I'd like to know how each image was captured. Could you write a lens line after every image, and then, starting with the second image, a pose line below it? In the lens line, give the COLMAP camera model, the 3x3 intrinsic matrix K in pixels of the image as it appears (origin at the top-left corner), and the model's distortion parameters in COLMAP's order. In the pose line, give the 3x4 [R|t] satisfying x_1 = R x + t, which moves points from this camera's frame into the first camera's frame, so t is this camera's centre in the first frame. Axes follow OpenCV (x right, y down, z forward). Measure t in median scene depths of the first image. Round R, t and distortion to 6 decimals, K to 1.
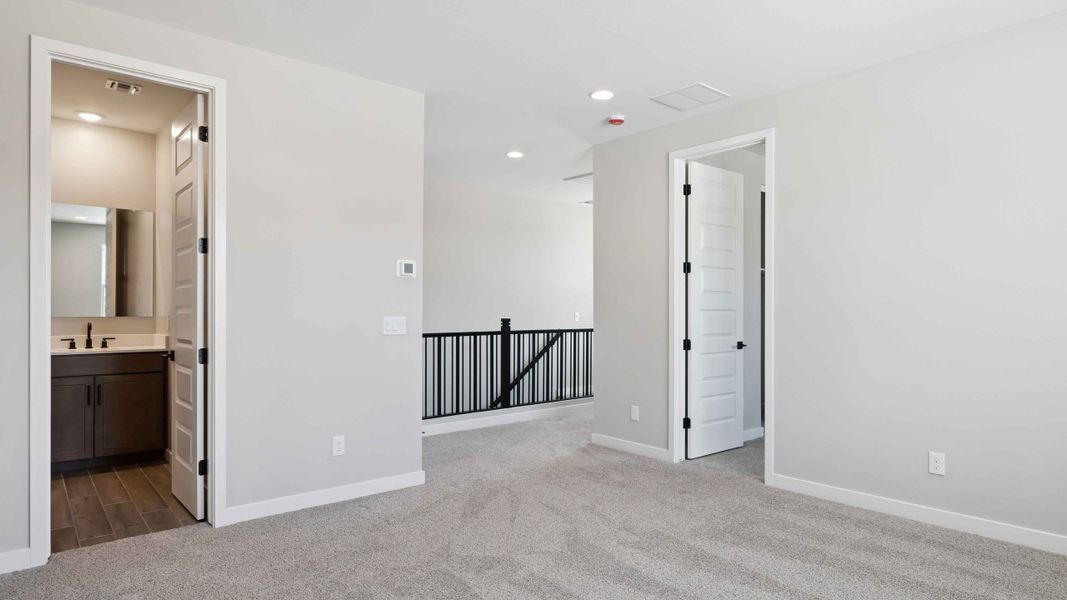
lens RADIAL K [[603.0, 0, 538.0], [0, 603.0, 308.3], [0, 0, 1]] dist [0.003799, 0.000668]
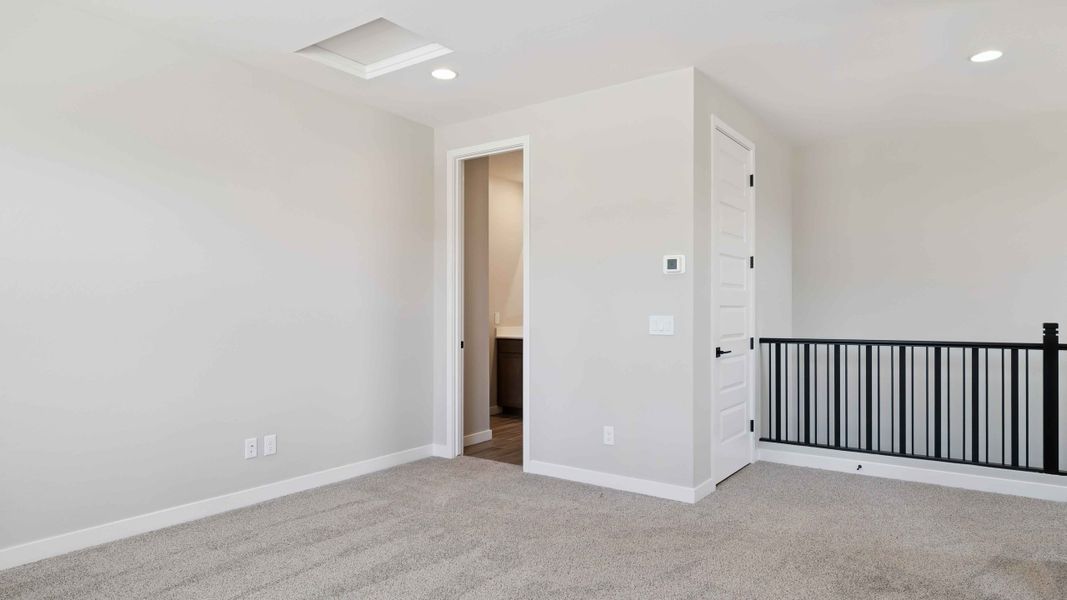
lens RADIAL K [[637.6, 0, 532.3], [0, 637.6, 314.3], [0, 0, 1]] dist [-0.006663, -0.002055]
pose [[0.211248, 0.005495, -0.977417, 0.685914], [0.004492, 0.999968, 0.006593, 0.003195], [0.977422, -0.005783, 0.211217, 0.575851]]
